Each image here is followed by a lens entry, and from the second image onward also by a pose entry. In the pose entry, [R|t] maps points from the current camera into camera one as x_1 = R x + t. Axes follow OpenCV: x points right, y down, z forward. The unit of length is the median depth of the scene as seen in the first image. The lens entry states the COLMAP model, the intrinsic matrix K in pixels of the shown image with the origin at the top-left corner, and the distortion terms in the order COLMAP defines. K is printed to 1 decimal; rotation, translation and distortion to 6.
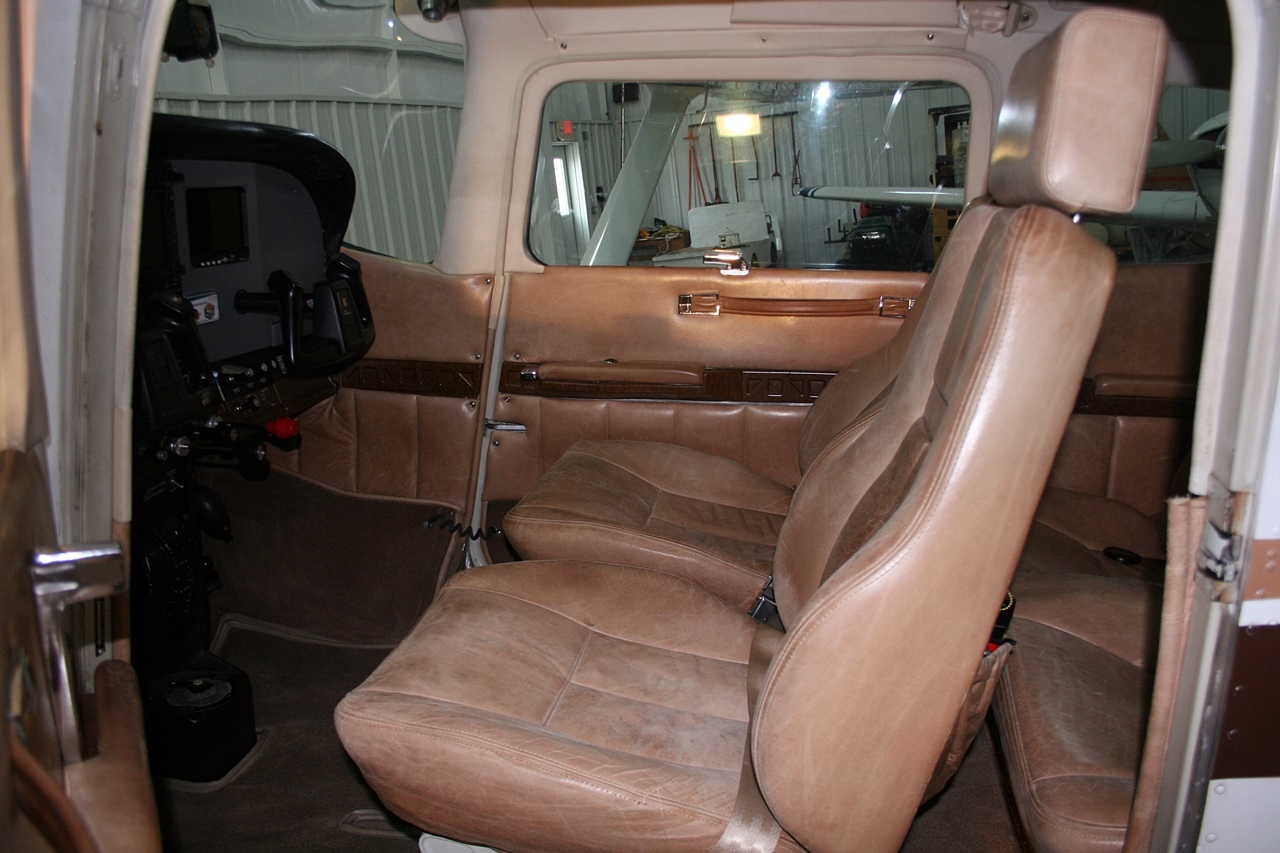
lens RADIAL K [[1088.1, 0, 639.0], [0, 1088.1, 420.7], [0, 0, 1]] dist [-0.101184, -0.005610]
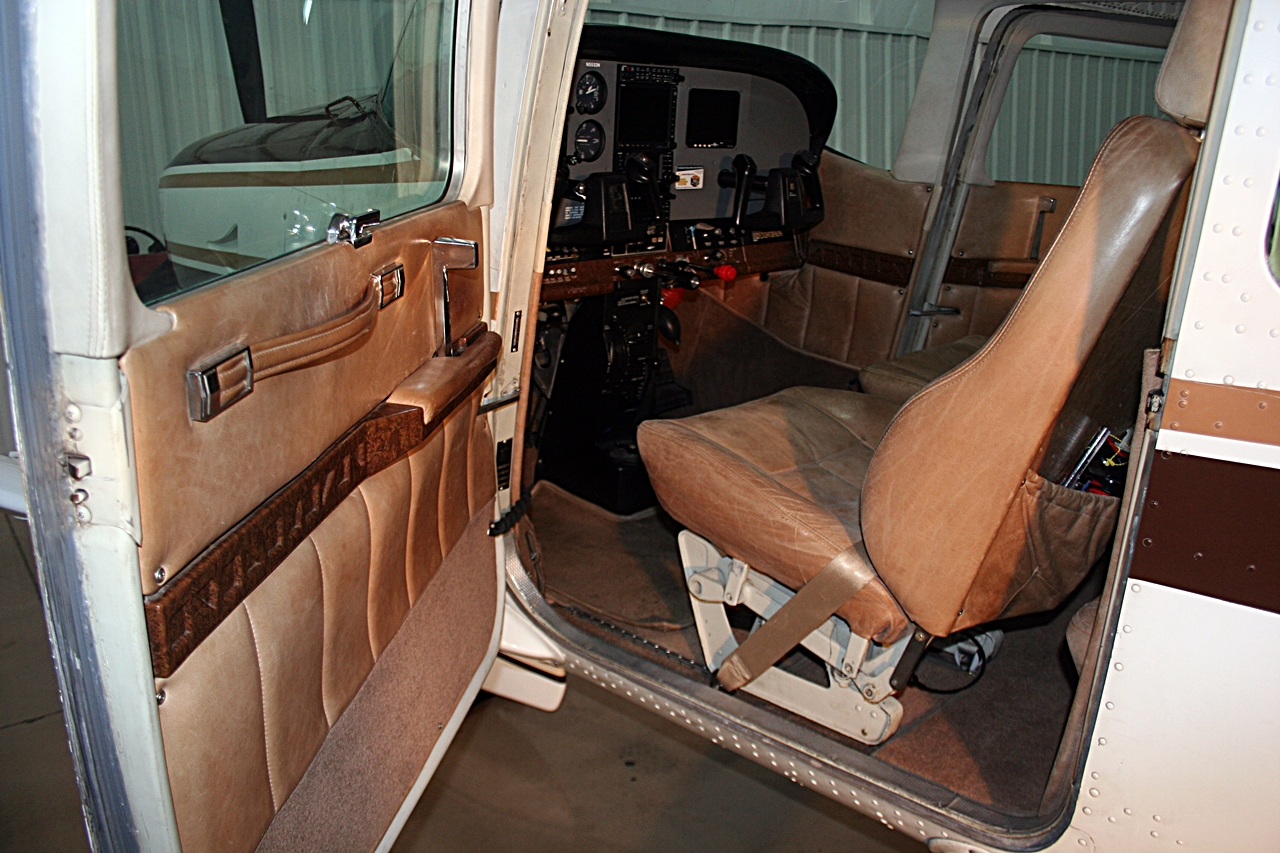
lens RADIAL K [[1088.1, 0, 640.4], [0, 1088.1, 431.6], [0, 0, 1]] dist [-0.101184, -0.005610]
pose [[0.822430, 0.216168, -0.526194, 0.287447], [-0.183390, 0.976353, 0.114466, 0.055021], [0.538496, 0.002358, 0.842625, -0.163321]]
